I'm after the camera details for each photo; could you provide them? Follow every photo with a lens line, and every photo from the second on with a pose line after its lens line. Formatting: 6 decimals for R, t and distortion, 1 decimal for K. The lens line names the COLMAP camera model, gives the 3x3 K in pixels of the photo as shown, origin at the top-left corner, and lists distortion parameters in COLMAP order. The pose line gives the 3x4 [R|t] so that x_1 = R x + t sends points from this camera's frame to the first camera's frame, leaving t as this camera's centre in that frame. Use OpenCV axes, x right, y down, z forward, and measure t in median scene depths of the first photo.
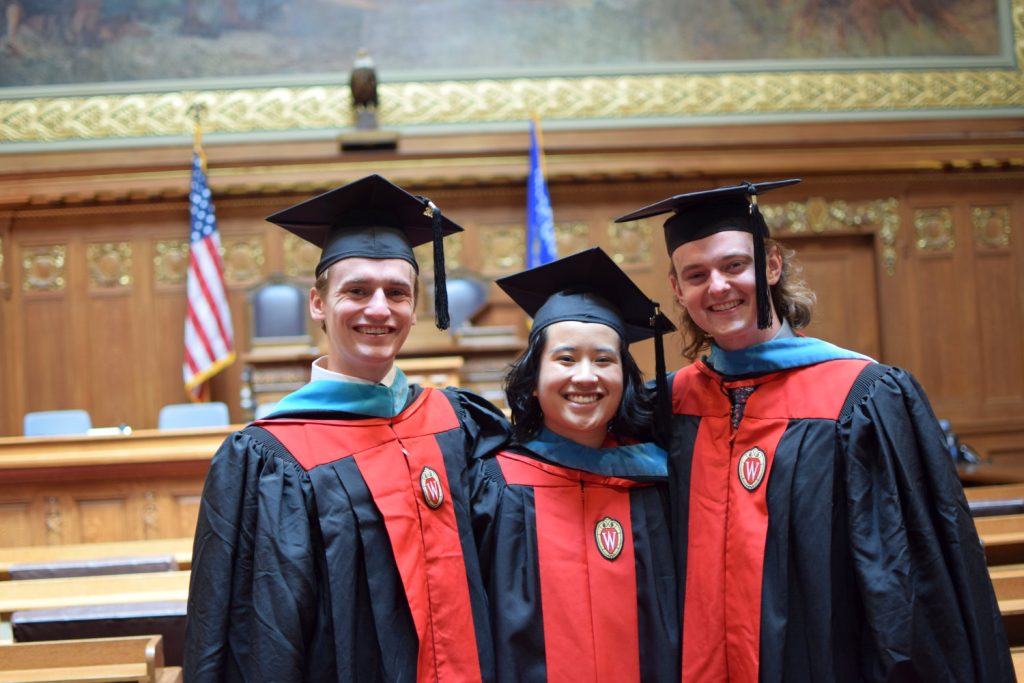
lens RADIAL K [[1576.6, 0, 494.9], [0, 1576.6, 355.6], [0, 0, 1]] dist [-0.154673, 0.000000]
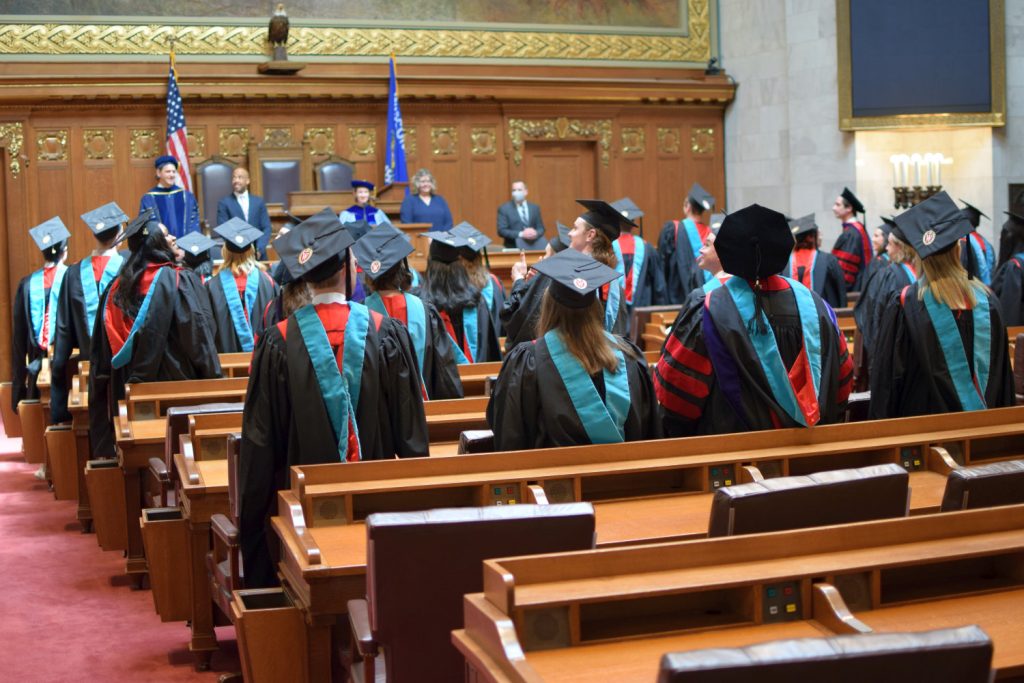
lens RADIAL K [[1576.6, 0, 514.4], [0, 1576.6, 344.0], [0, 0, 1]] dist [-0.154673, 0.000000]
pose [[0.952228, 0.004895, 0.305349, -0.310464], [-0.034052, 0.995338, 0.090235, -0.017580], [-0.303484, -0.096322, 0.947956, -0.465196]]
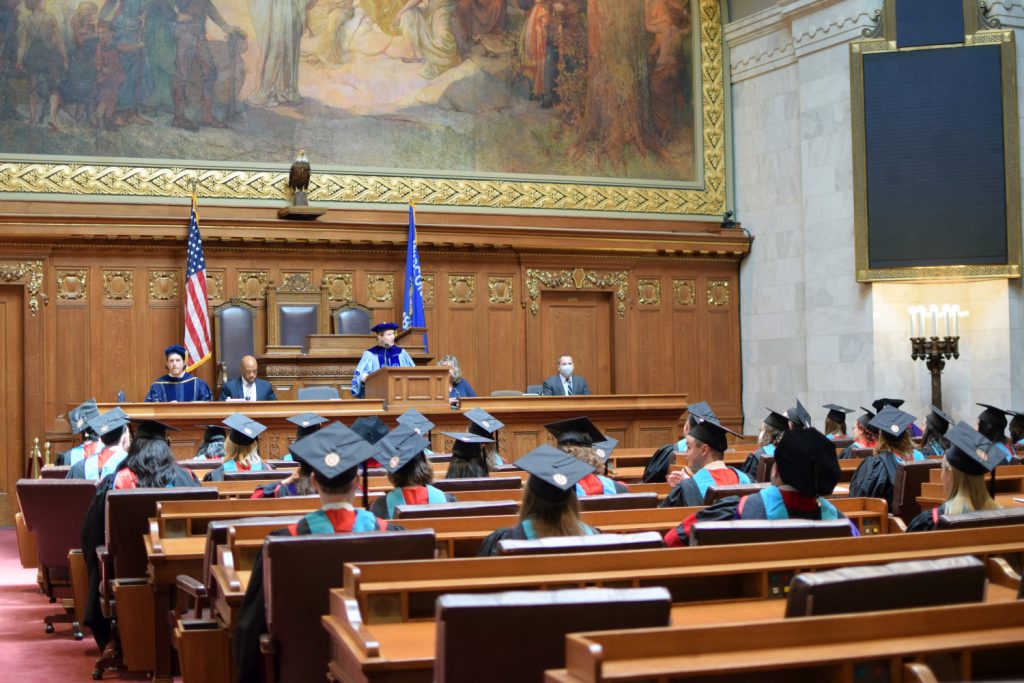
lens RADIAL K [[1576.6, 0, 511.2], [0, 1576.6, 341.4], [0, 0, 1]] dist [-0.154673, 0.000000]
pose [[0.952629, 0.050189, 0.299966, -0.321975], [-0.047547, 0.998739, -0.016107, -0.000586], [-0.300396, 0.001081, 0.953814, -0.457451]]
